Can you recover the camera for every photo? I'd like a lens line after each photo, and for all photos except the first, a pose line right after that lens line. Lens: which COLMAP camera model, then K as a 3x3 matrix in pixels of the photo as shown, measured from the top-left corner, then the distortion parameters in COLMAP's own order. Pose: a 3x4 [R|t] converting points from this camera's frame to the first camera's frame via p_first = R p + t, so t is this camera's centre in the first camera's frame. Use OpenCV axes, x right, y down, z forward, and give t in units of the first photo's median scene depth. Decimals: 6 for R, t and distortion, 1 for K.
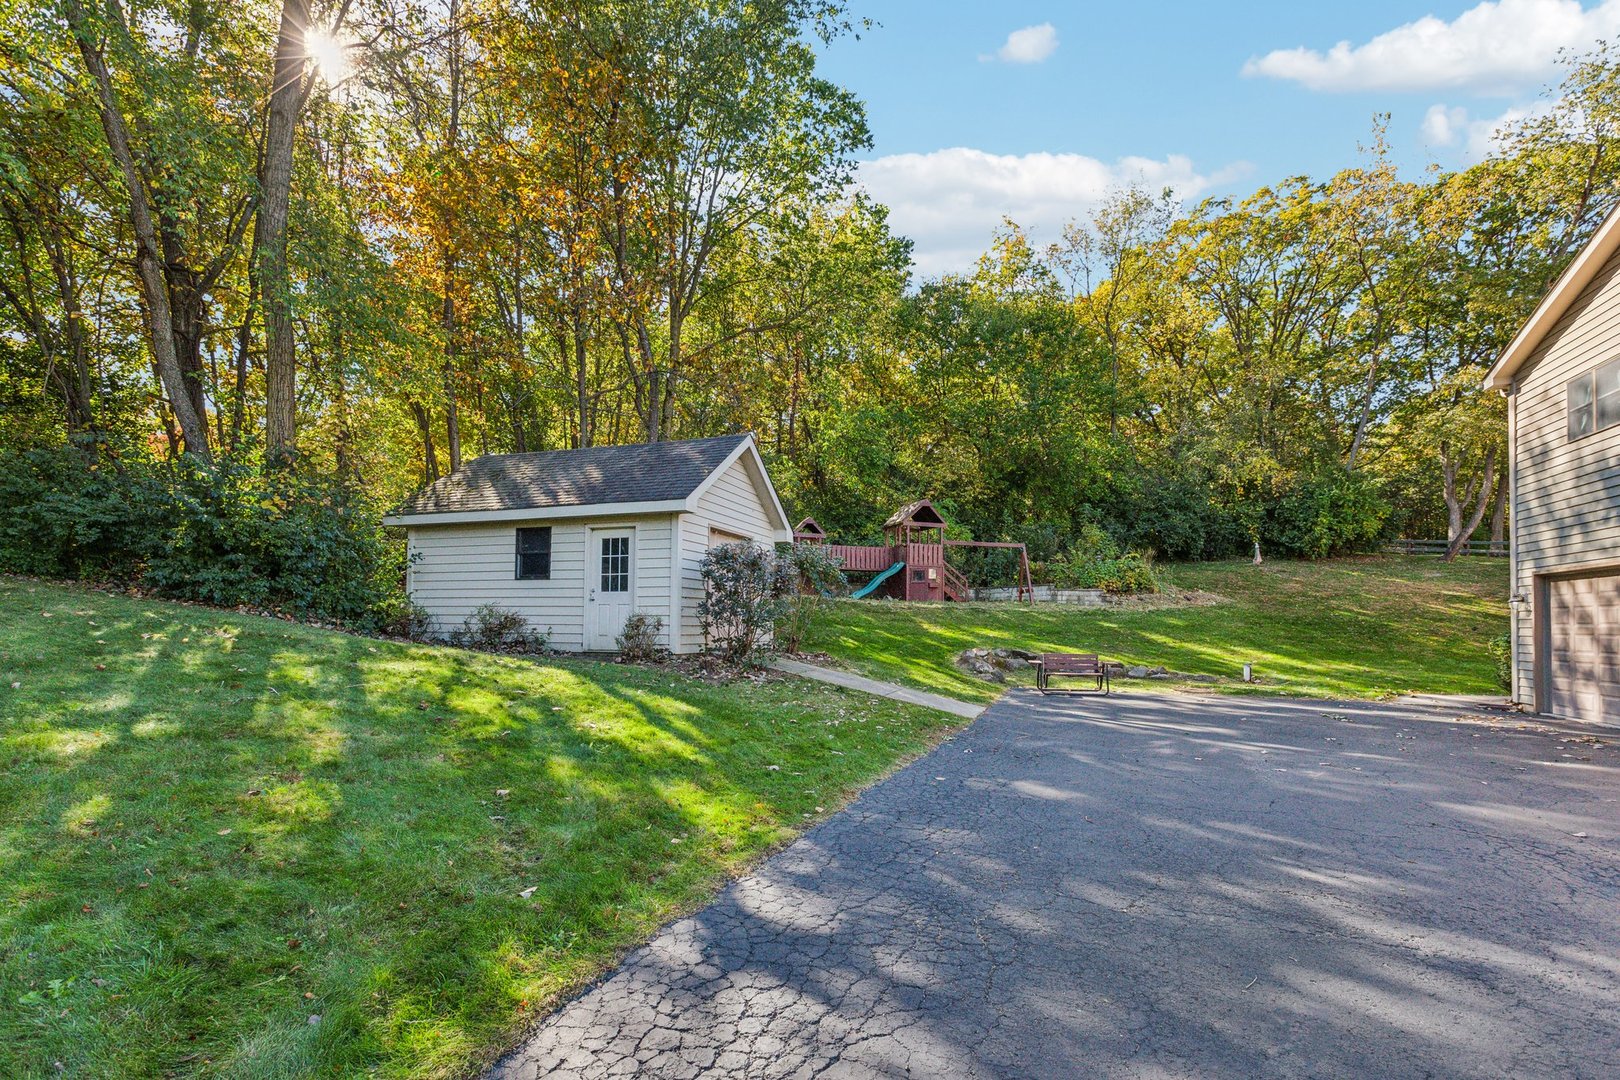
lens RADIAL K [[774.0, 0, 797.1], [0, 774.0, 604.6], [0, 0, 1]] dist [0.028018, -0.000220]
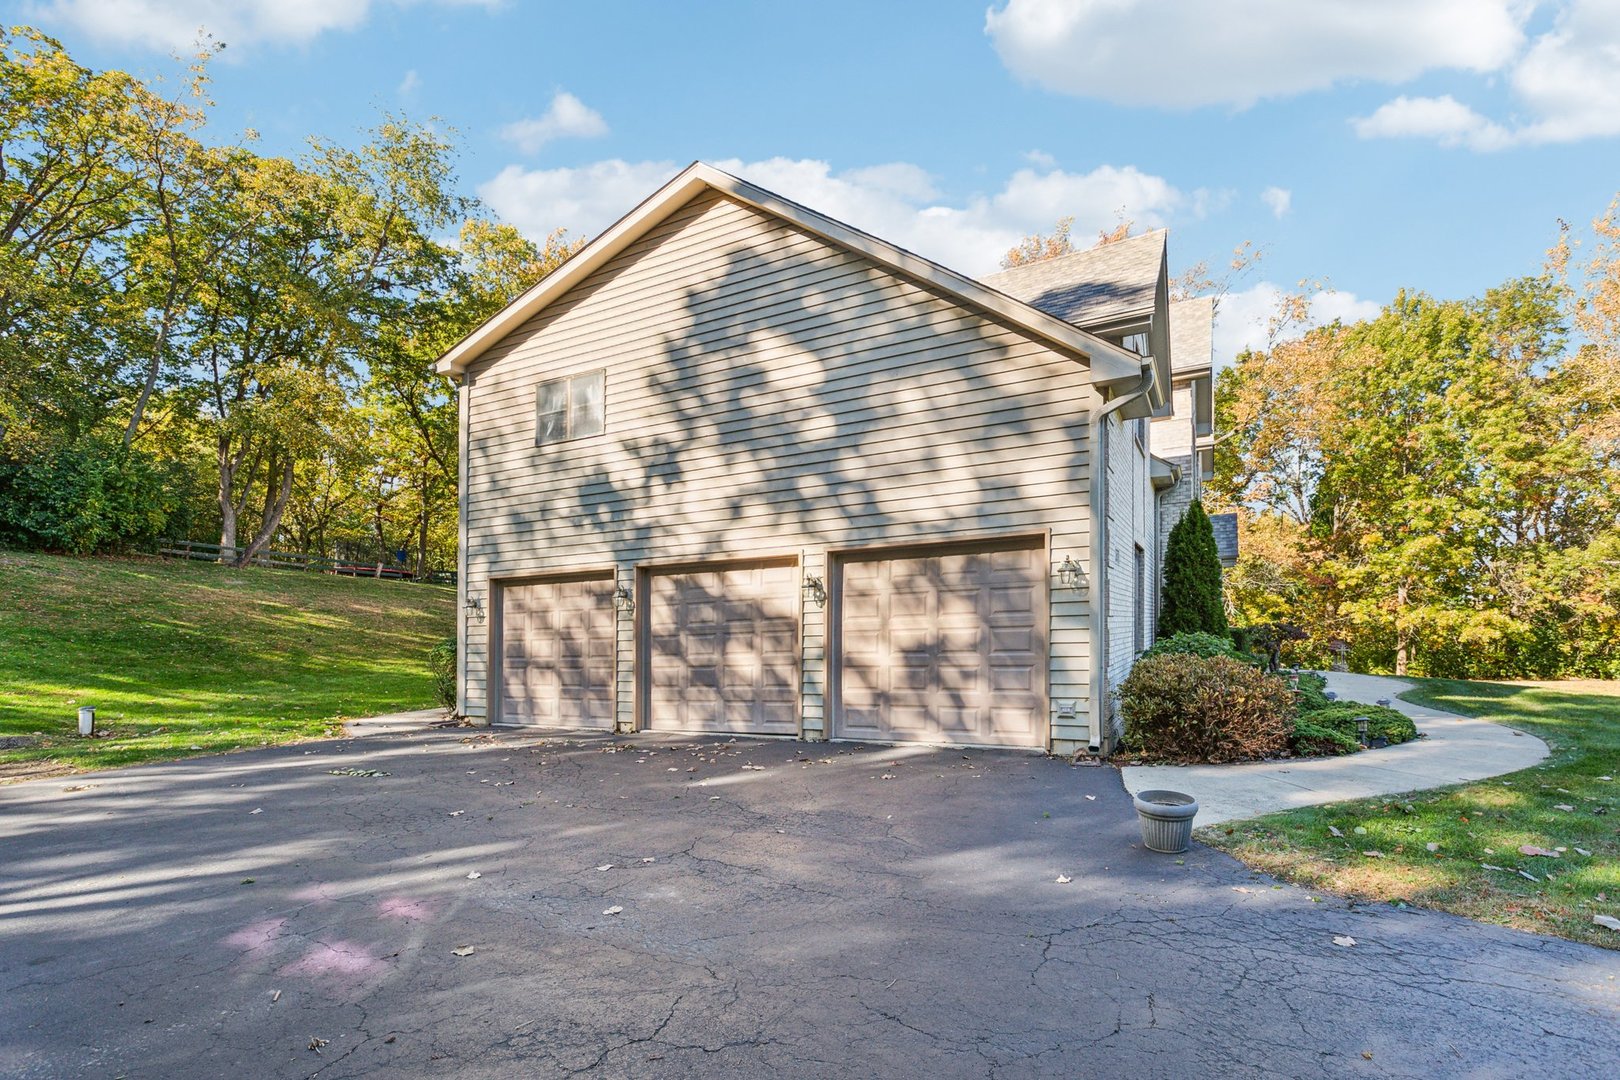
lens RADIAL K [[774.0, 0, 797.1], [0, 774.0, 604.6], [0, 0, 1]] dist [0.028018, -0.000220]
pose [[0.156485, 0.018406, 0.987509, 0.036852], [0.001038, 0.999823, -0.018800, 0.005949], [-0.987680, 0.003967, 0.156438, 0.275950]]
